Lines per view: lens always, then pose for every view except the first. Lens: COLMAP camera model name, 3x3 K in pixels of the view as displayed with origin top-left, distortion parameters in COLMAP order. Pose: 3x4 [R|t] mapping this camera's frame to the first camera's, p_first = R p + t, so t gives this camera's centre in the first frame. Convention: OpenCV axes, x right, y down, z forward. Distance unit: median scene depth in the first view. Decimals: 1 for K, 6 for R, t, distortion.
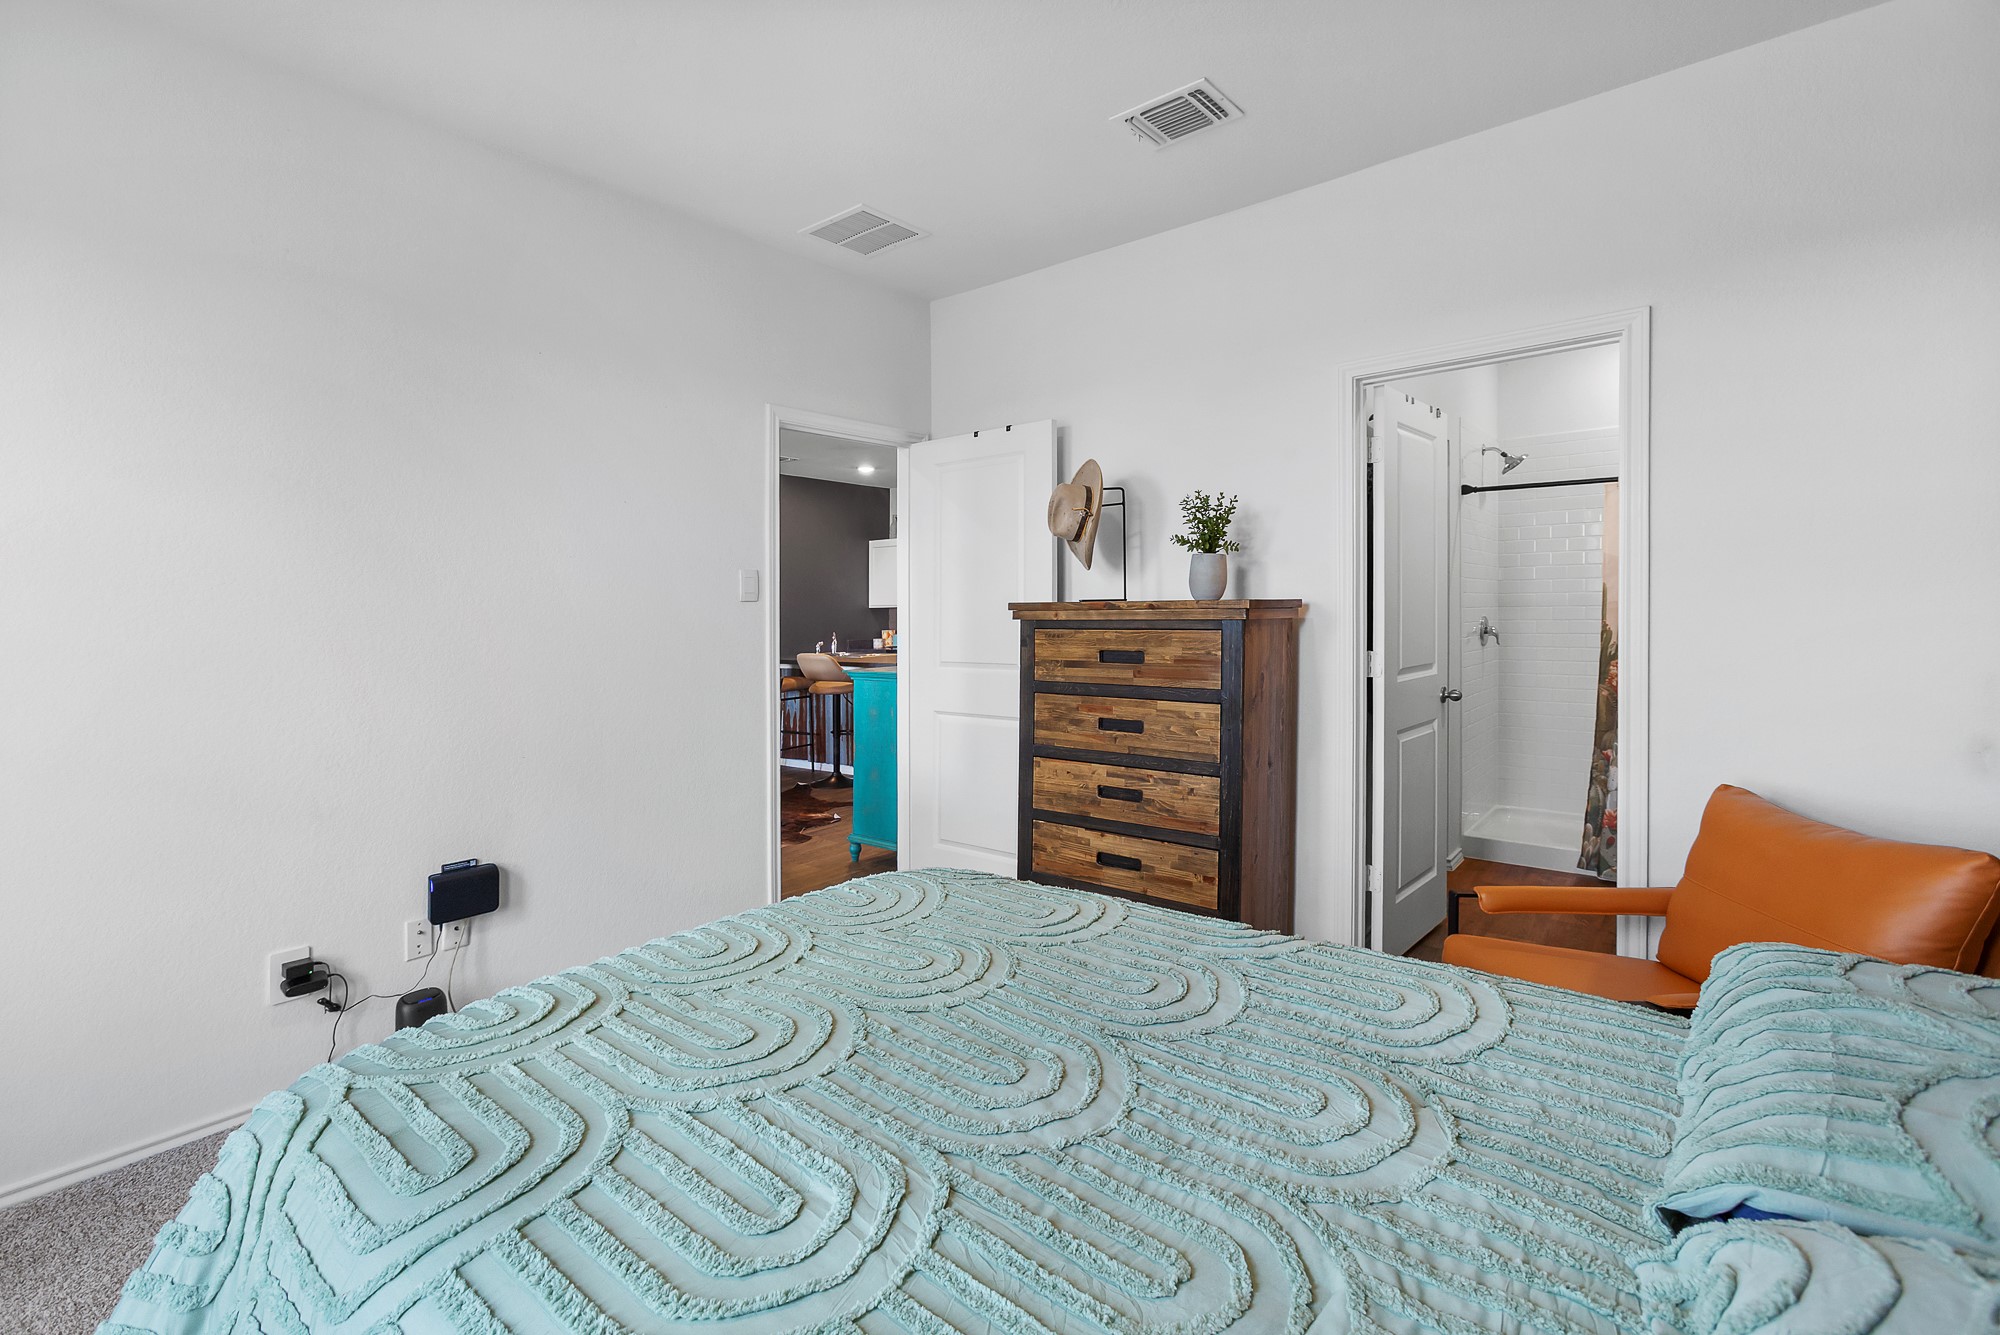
lens RADIAL K [[943.5, 0, 982.8], [0, 943.5, 628.1], [0, 0, 1]] dist [0.002782, 0.002372]
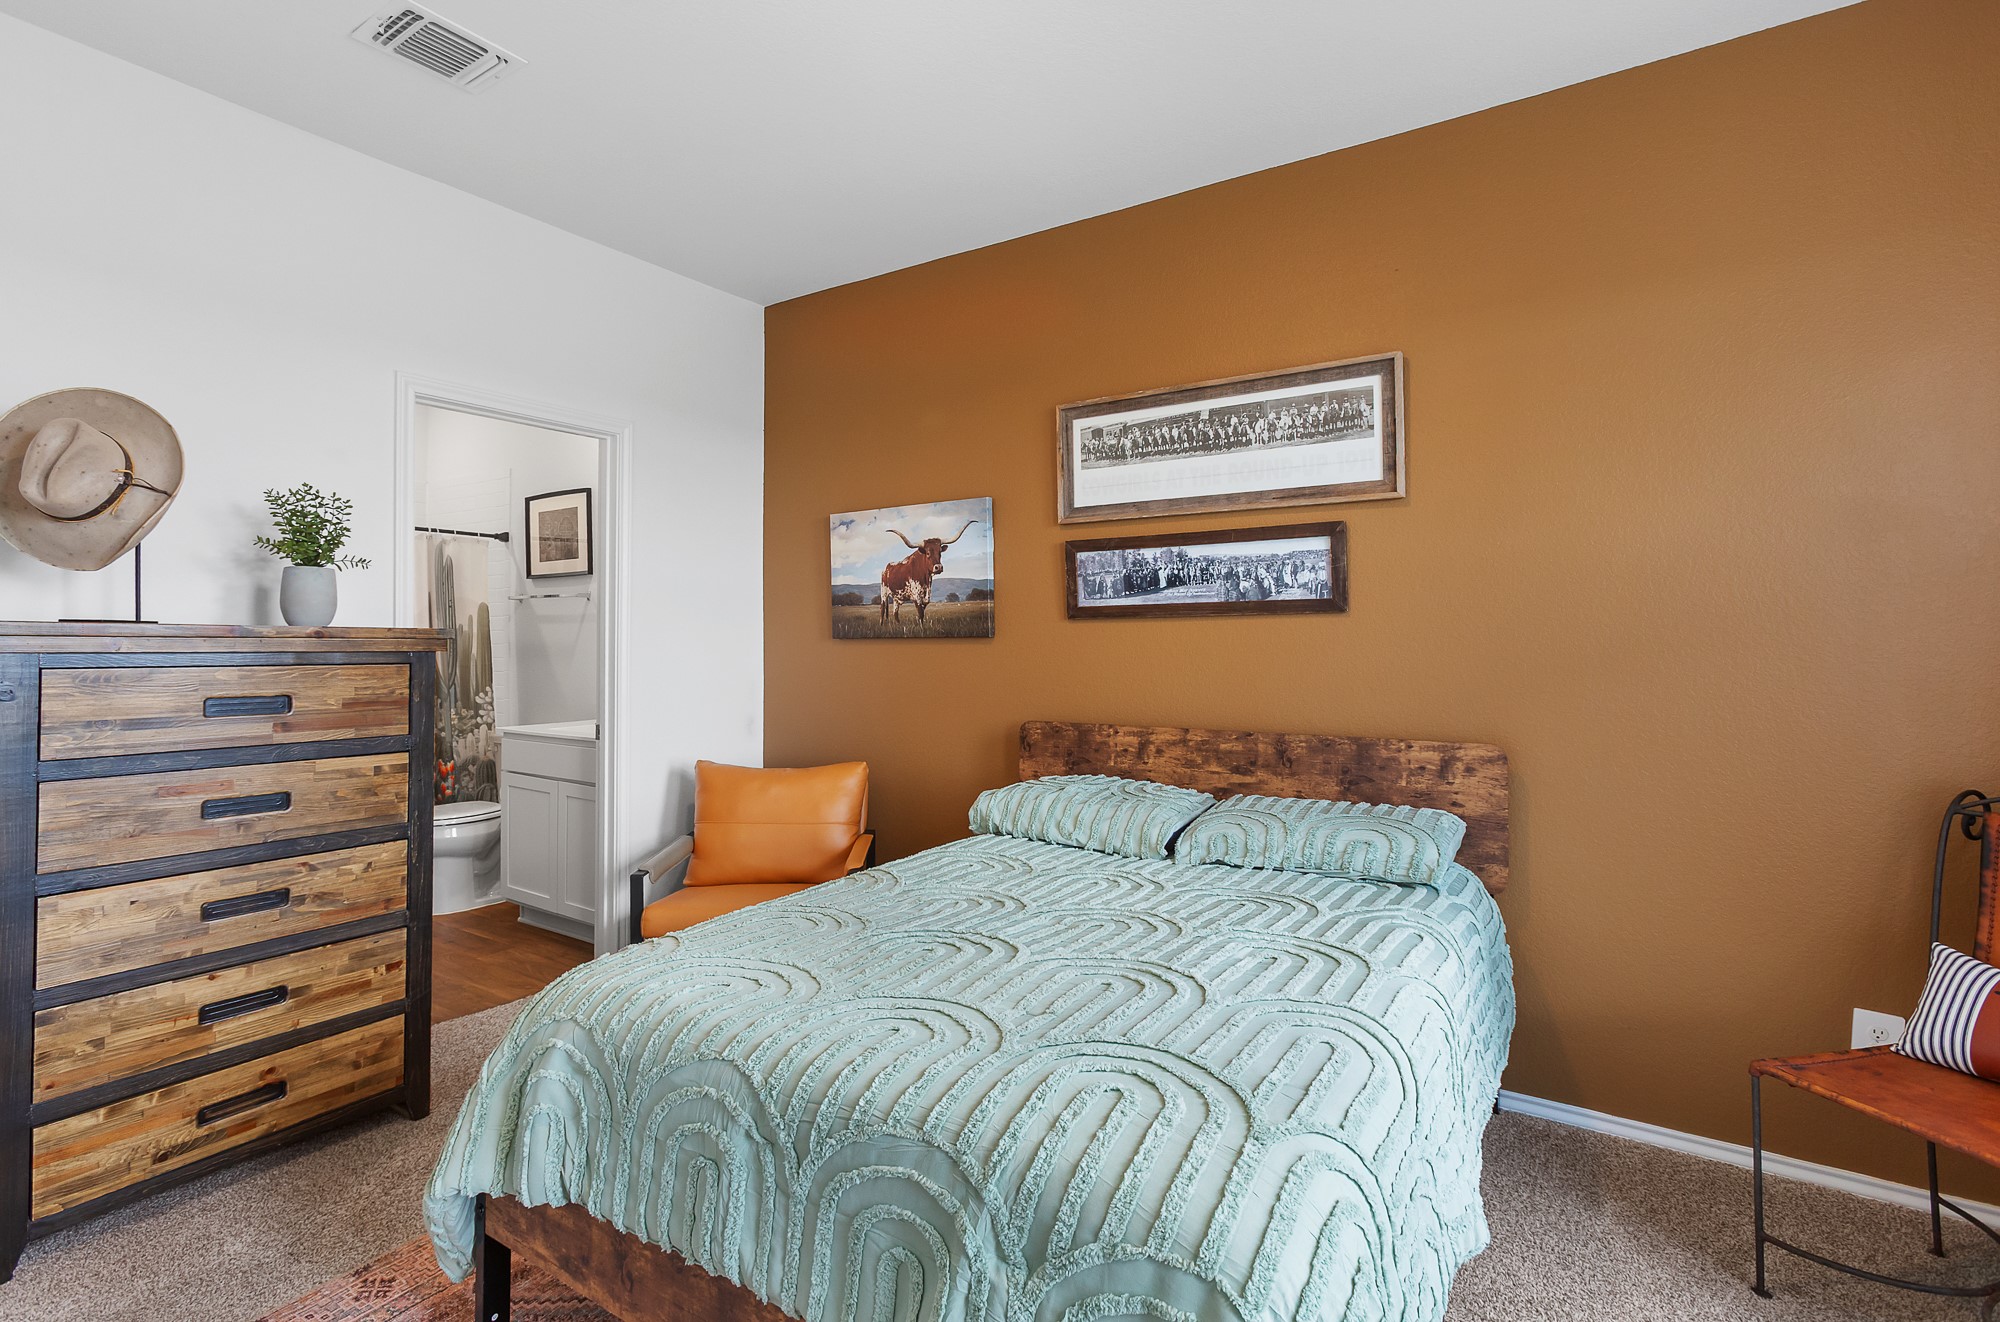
lens RADIAL K [[943.5, 0, 980.8], [0, 943.5, 657.3], [0, 0, 1]] dist [0.002782, 0.002372]
pose [[-0.121394, -0.008920, 0.992564, -0.611777], [-0.002312, 0.999959, 0.008704, -0.011878], [-0.992602, -0.001238, -0.121410, 0.561766]]
